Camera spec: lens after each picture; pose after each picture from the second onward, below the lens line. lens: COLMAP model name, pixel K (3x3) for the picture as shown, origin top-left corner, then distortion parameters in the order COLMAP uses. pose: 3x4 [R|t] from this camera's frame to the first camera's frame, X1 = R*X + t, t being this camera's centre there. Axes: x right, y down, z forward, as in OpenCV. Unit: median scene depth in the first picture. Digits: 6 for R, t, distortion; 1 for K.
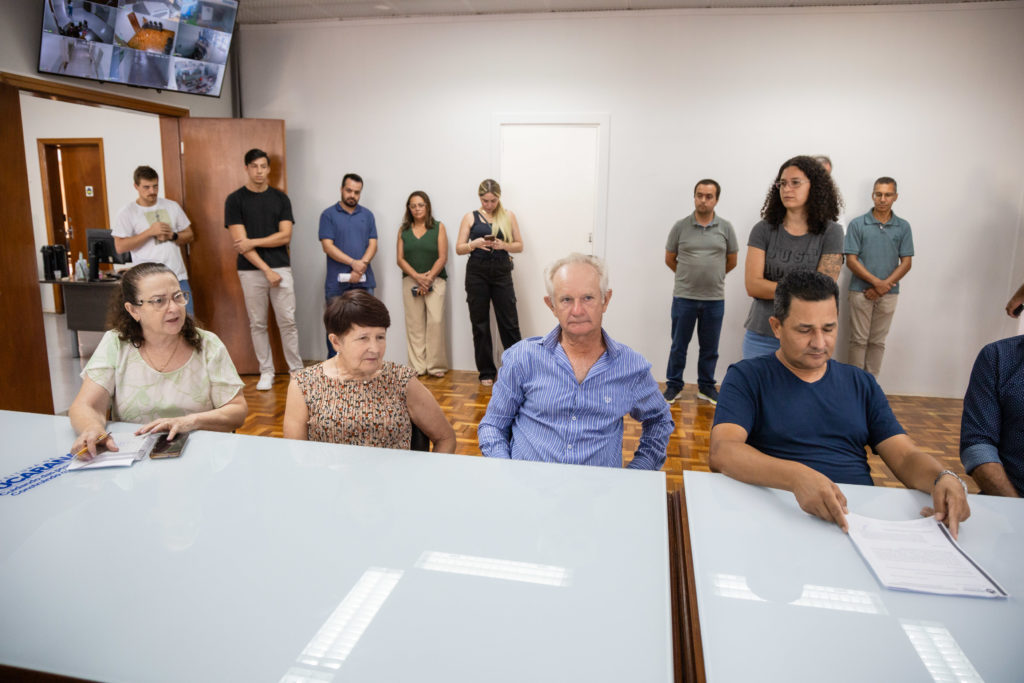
lens RADIAL K [[635.0, 0, 512.5], [0, 635.0, 290.0], [0, 0, 1]] dist [-0.067066, 0.029702]
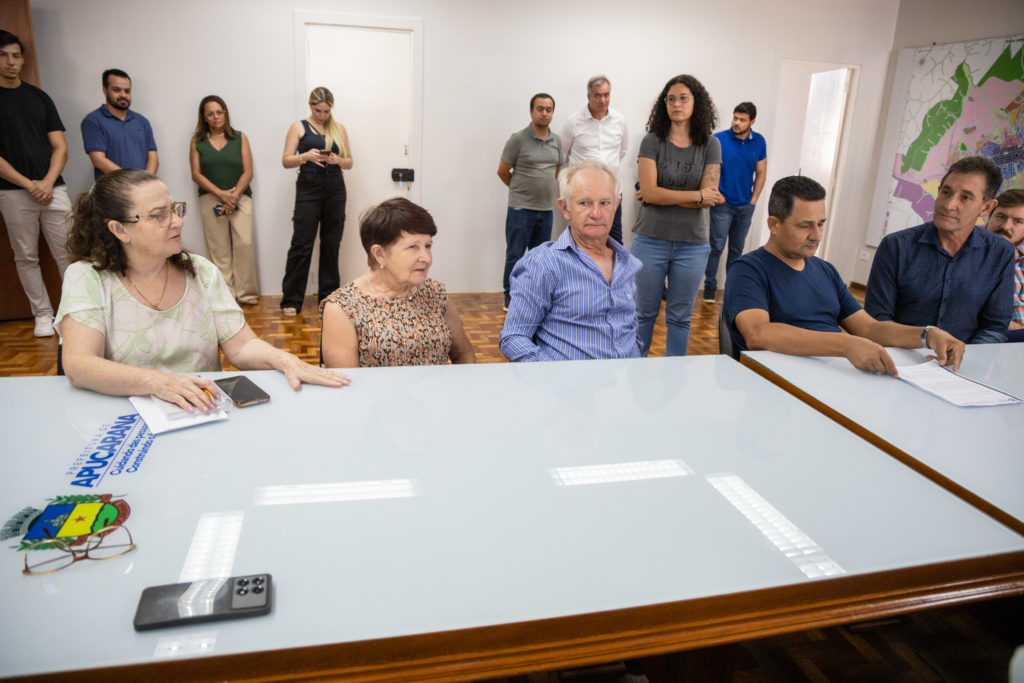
lens RADIAL K [[635.0, 0, 512.5], [0, 635.0, 290.0], [0, 0, 1]] dist [-0.067066, 0.029702]
pose [[0.925014, -0.070172, 0.373397, -0.151364], [0.021161, 0.990786, 0.133776, 0.004644], [-0.379344, -0.115843, 0.917975, 0.034442]]
